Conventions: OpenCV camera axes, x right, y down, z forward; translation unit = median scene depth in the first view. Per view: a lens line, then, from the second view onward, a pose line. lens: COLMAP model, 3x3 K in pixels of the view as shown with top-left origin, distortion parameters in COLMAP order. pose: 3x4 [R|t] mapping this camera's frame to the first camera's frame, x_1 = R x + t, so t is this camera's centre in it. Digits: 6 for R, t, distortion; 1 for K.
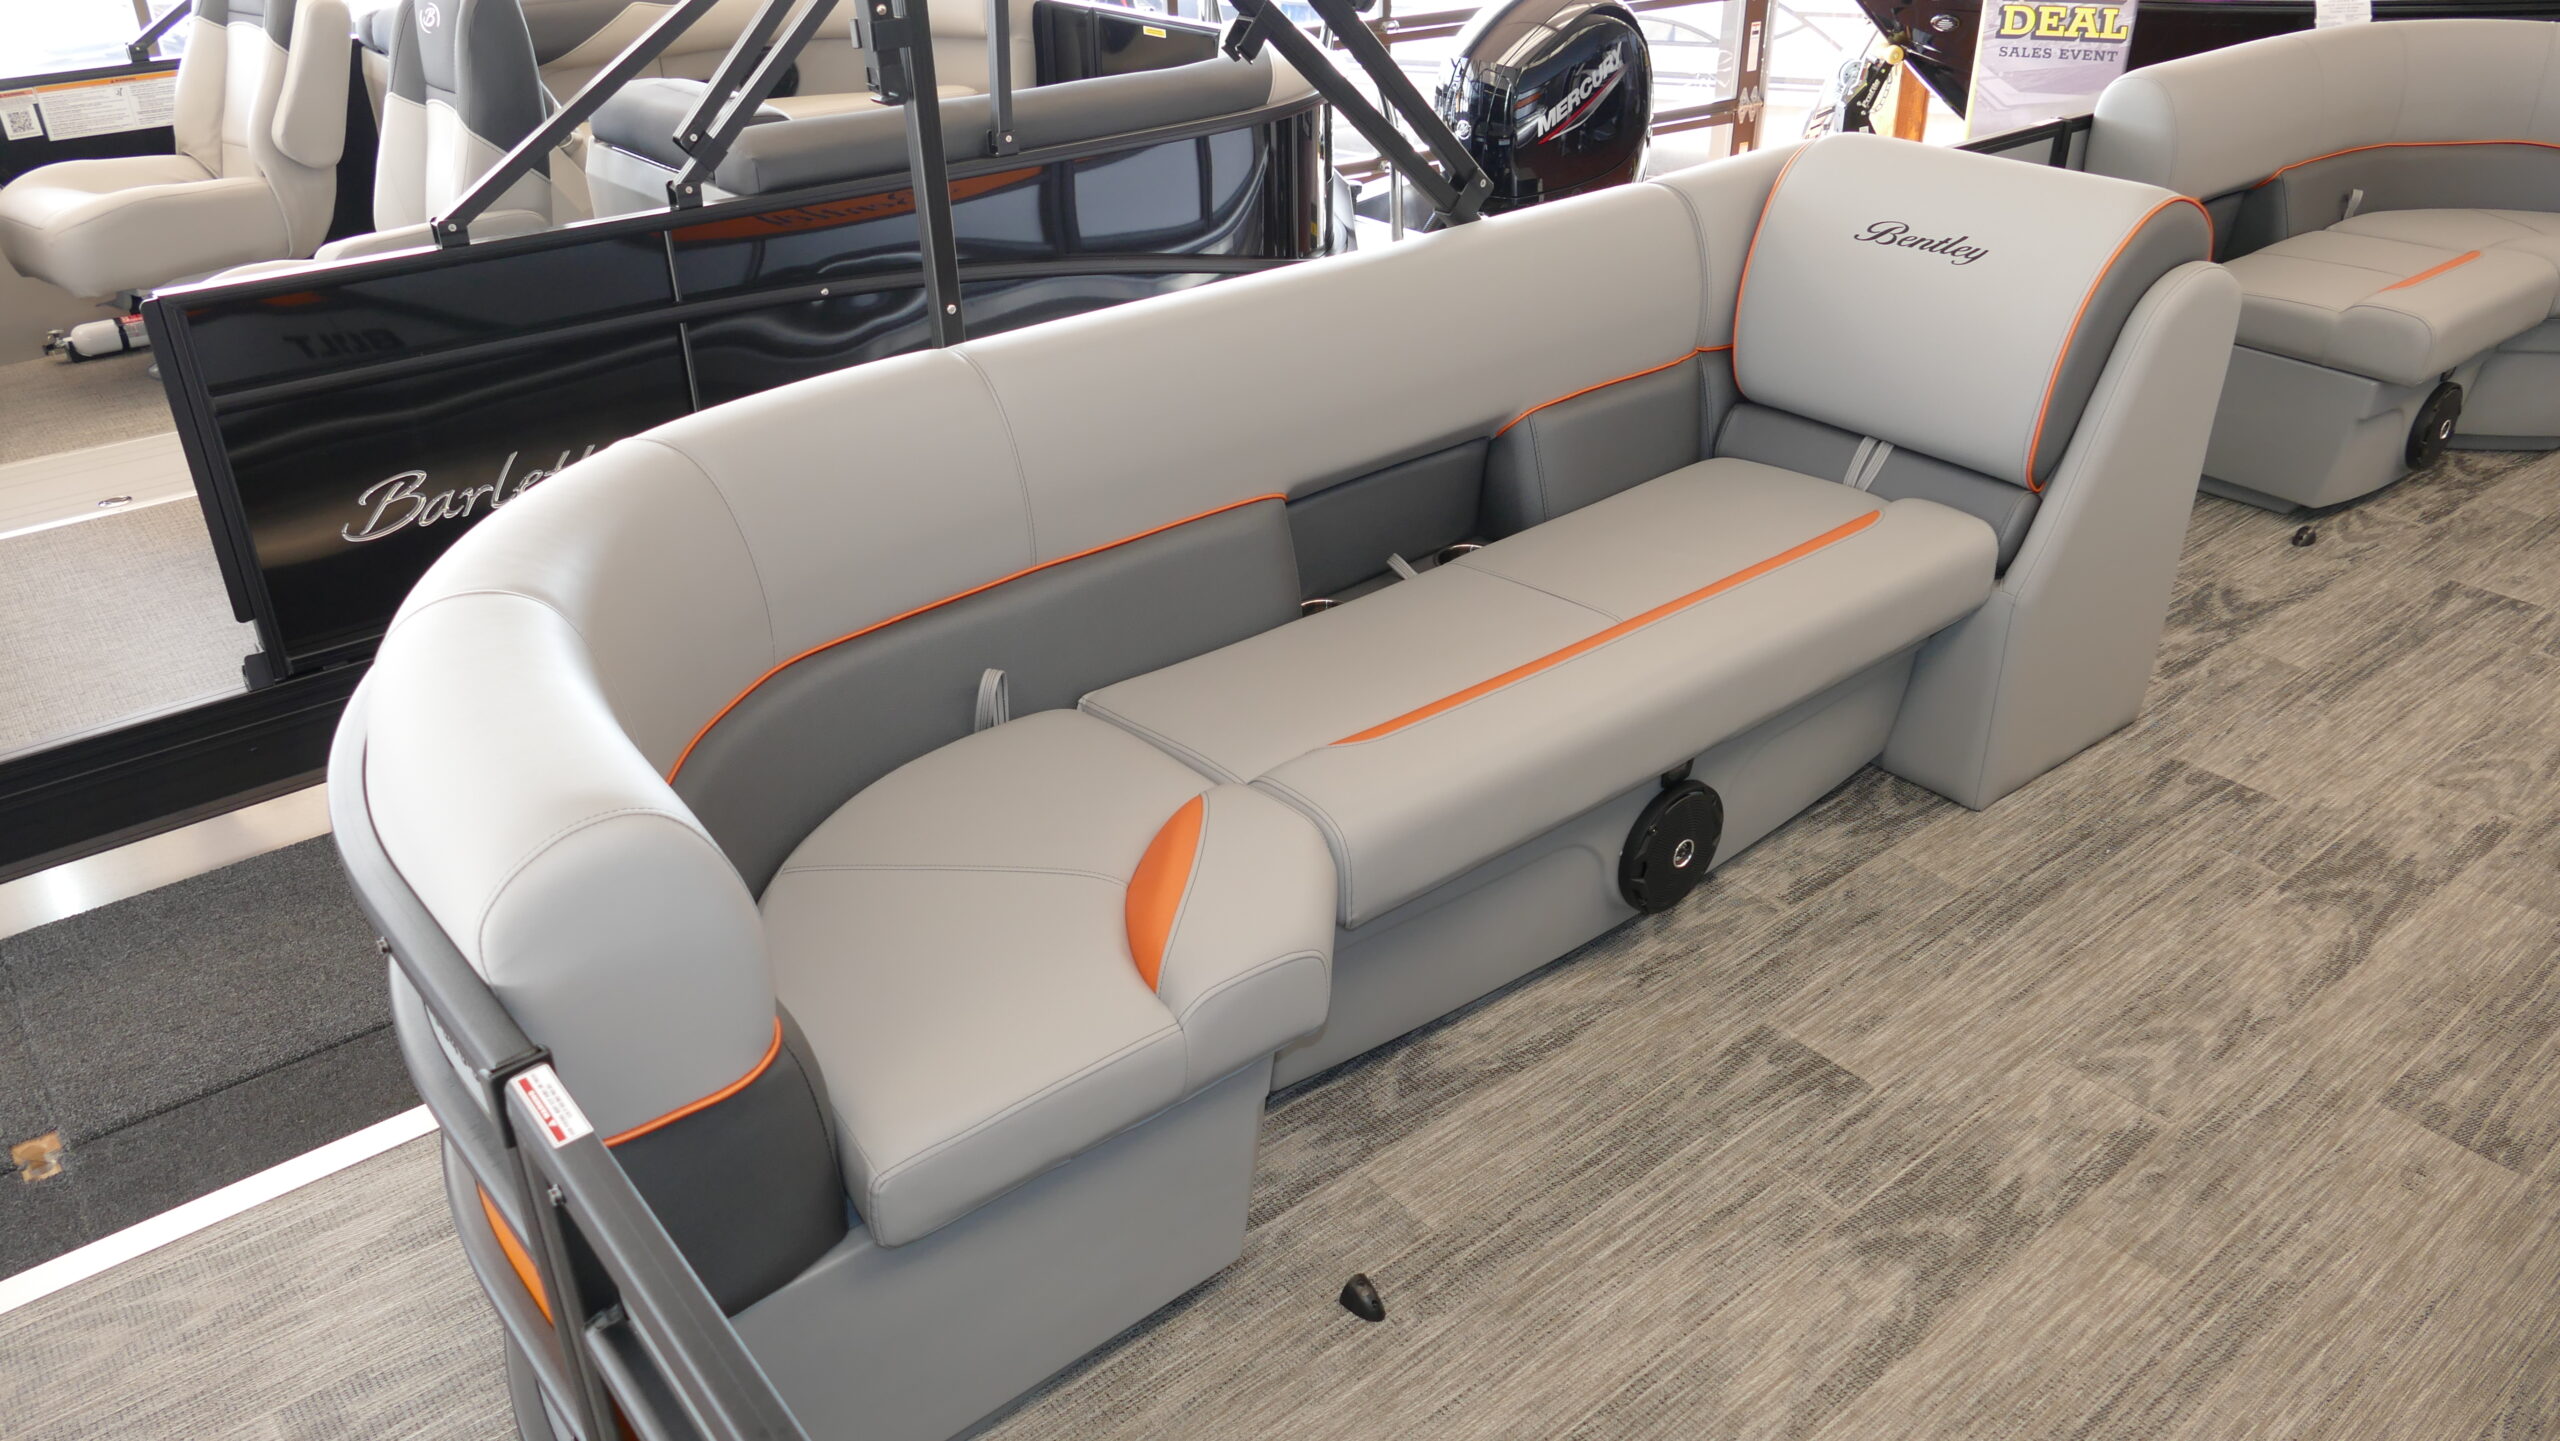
lens RADIAL K [[1835.8, 0, 1257.9], [0, 1835.8, 706.7], [0, 0, 1]] dist [-0.013387, 0.007102]
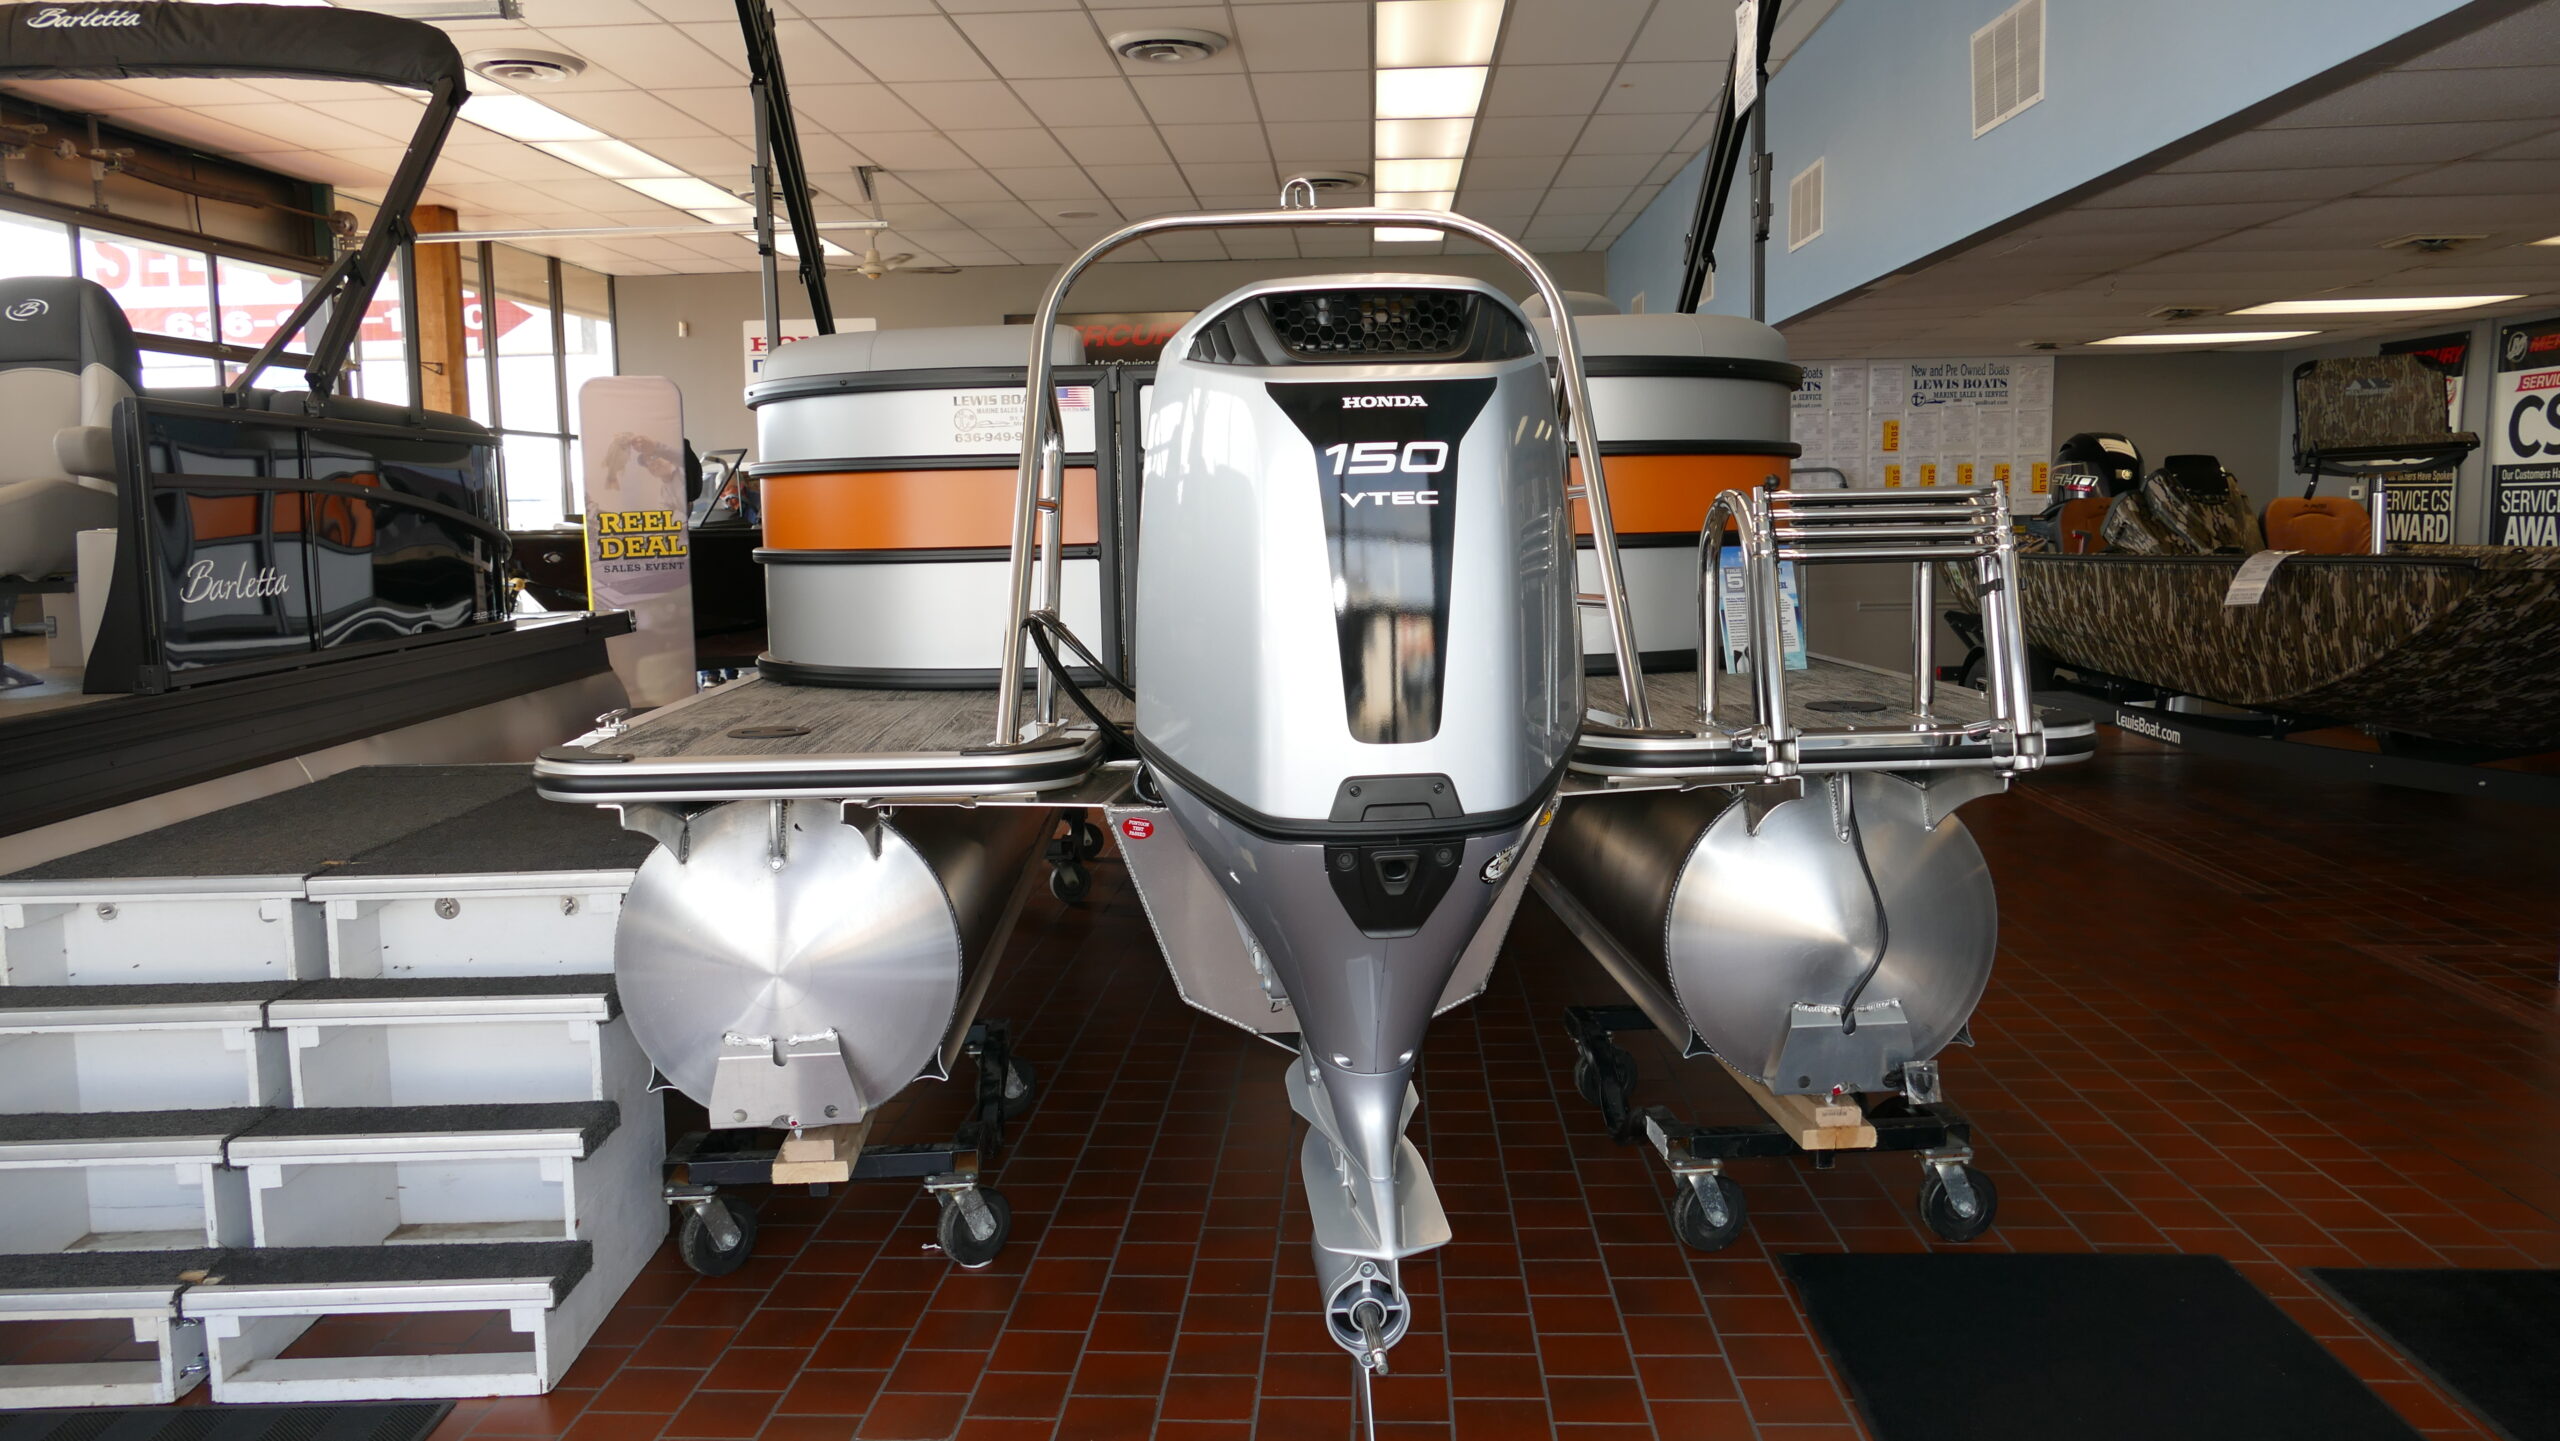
lens RADIAL K [[1835.8, 0, 1276.5], [0, 1835.8, 711.4], [0, 0, 1]] dist [-0.013387, 0.007102]
pose [[0.591812, -0.083622, 0.801727, -1.247308], [0.391984, 0.898940, -0.195590, 0.641003], [-0.704349, 0.430016, 0.564782, -0.353714]]
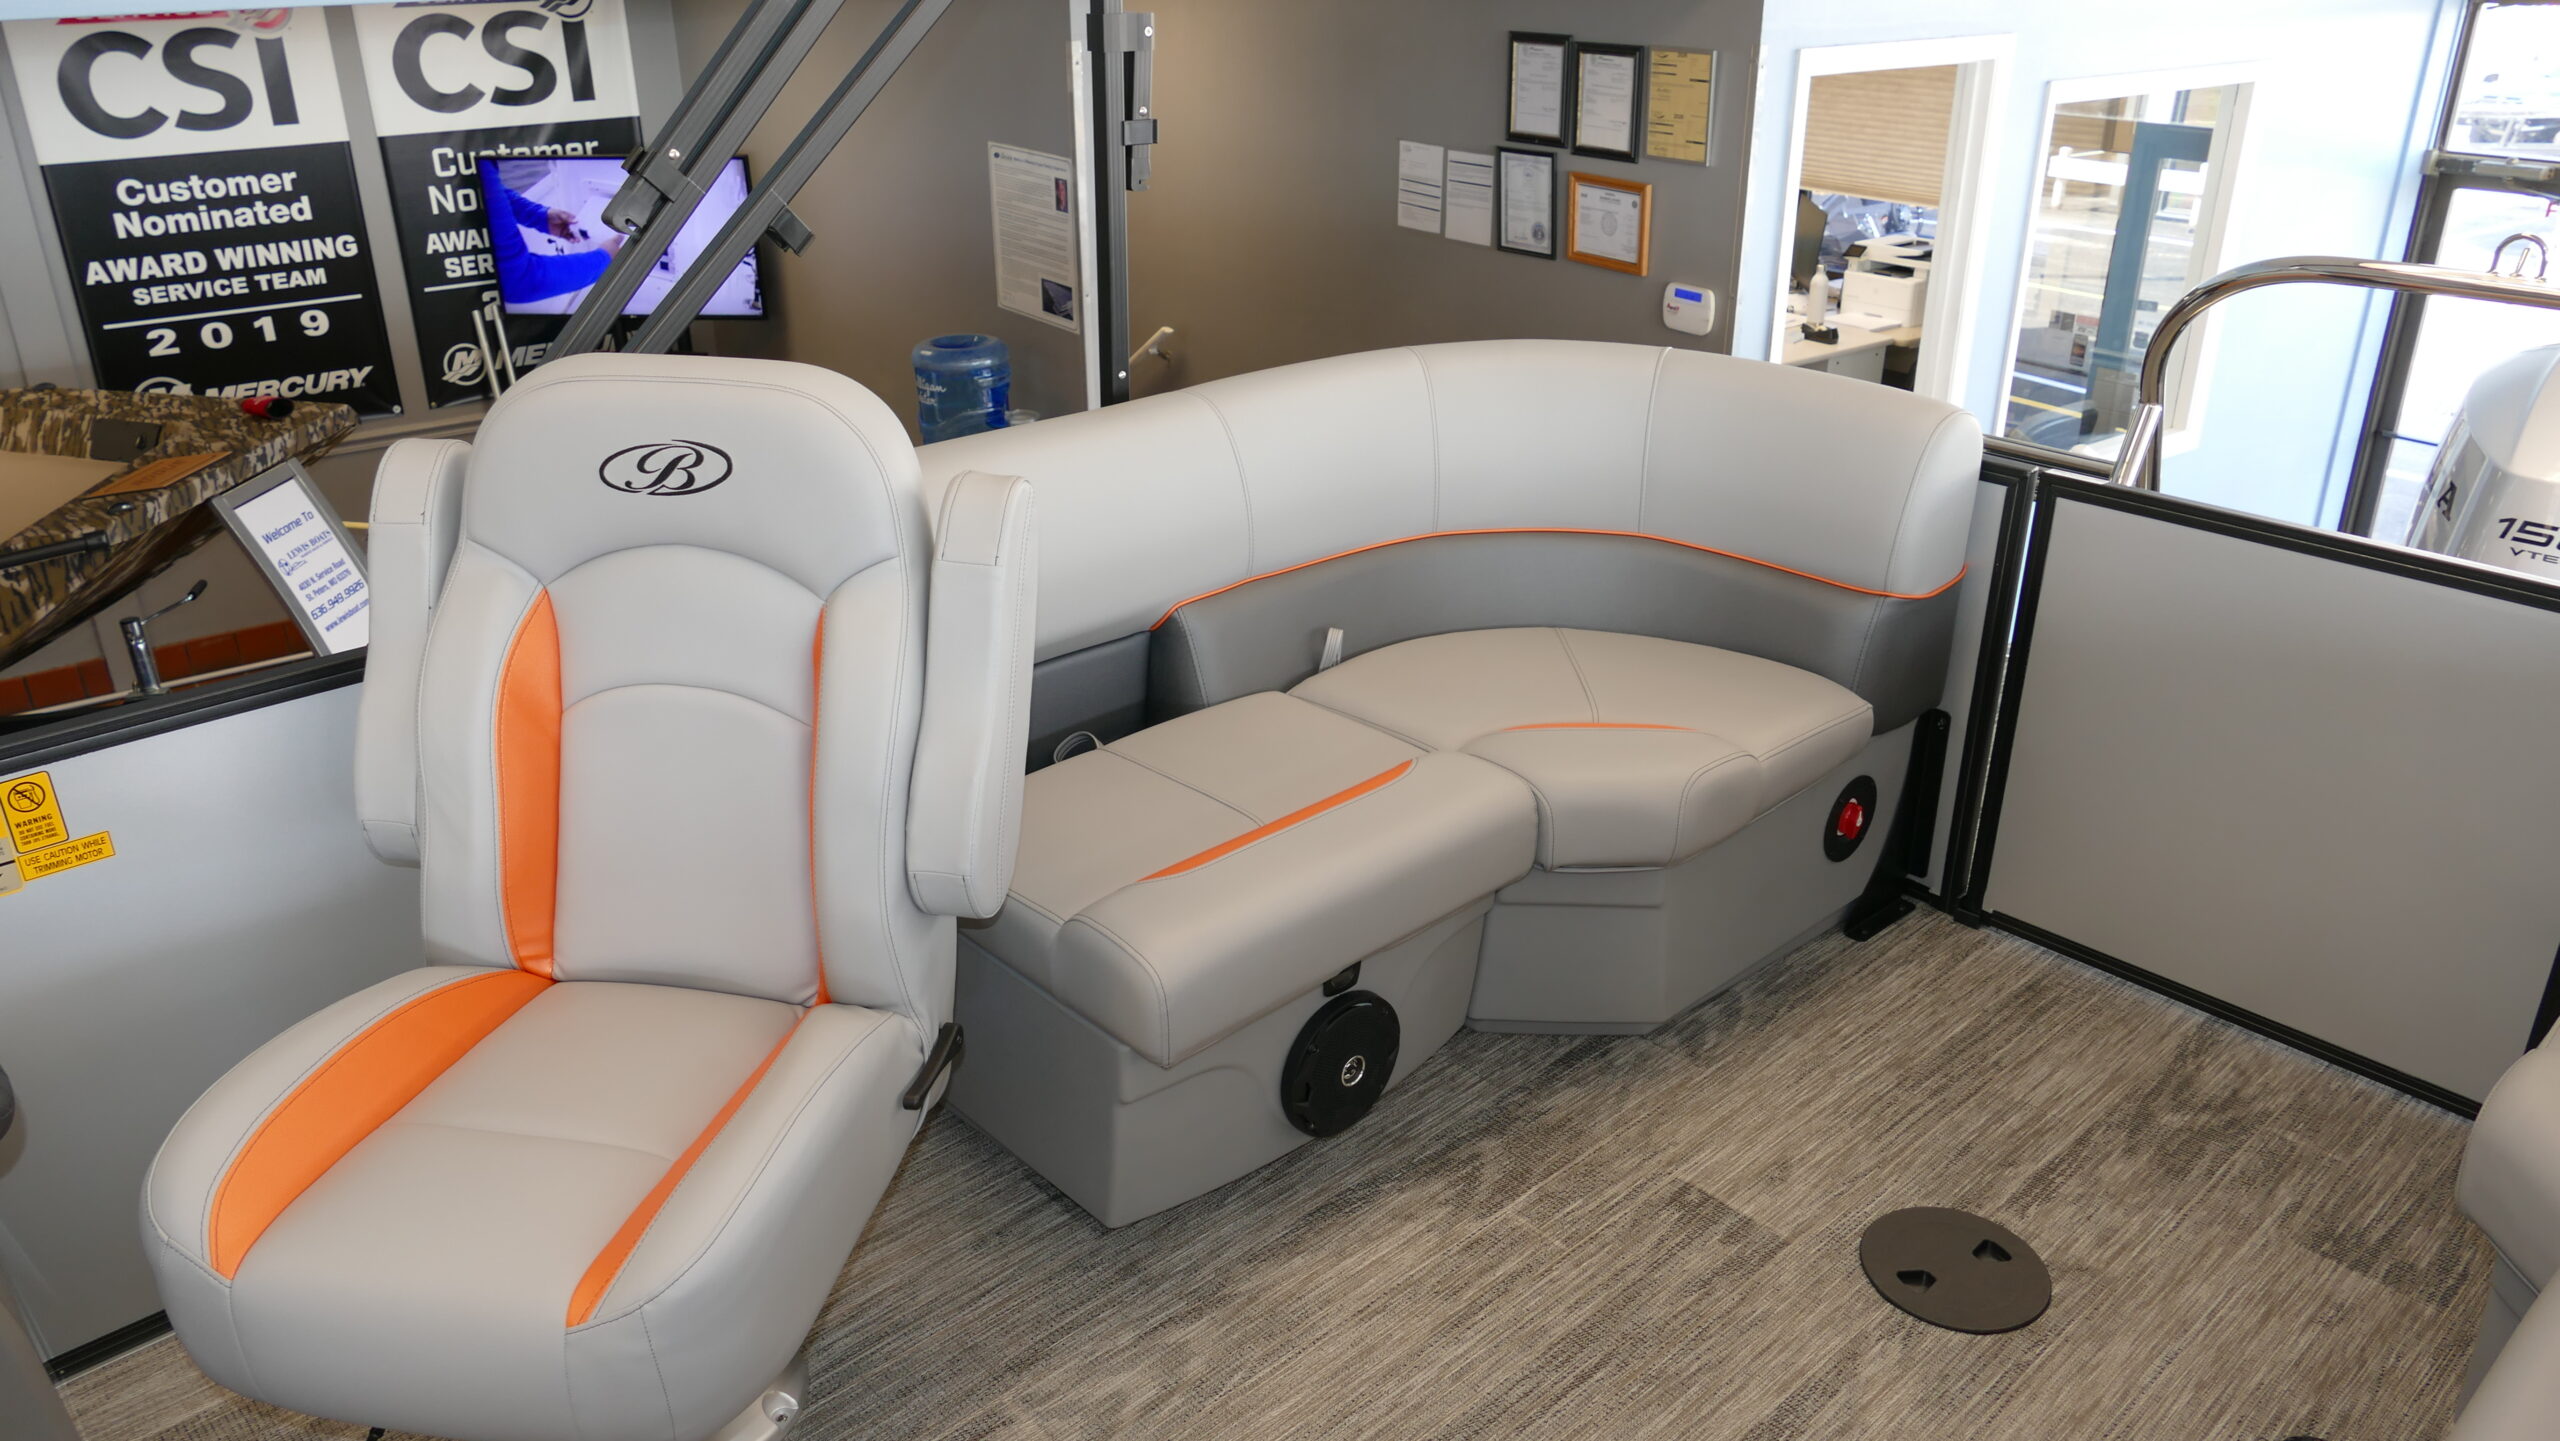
lens RADIAL K [[1835.8, 0, 1268.4], [0, 1835.8, 712.7], [0, 0, 1]] dist [-0.013387, 0.007102]
pose [[-0.997693, 0.048257, -0.047756, 0.422760], [-0.008711, 0.606609, 0.794953, -0.451434], [0.067332, 0.793535, -0.604789, 0.828219]]
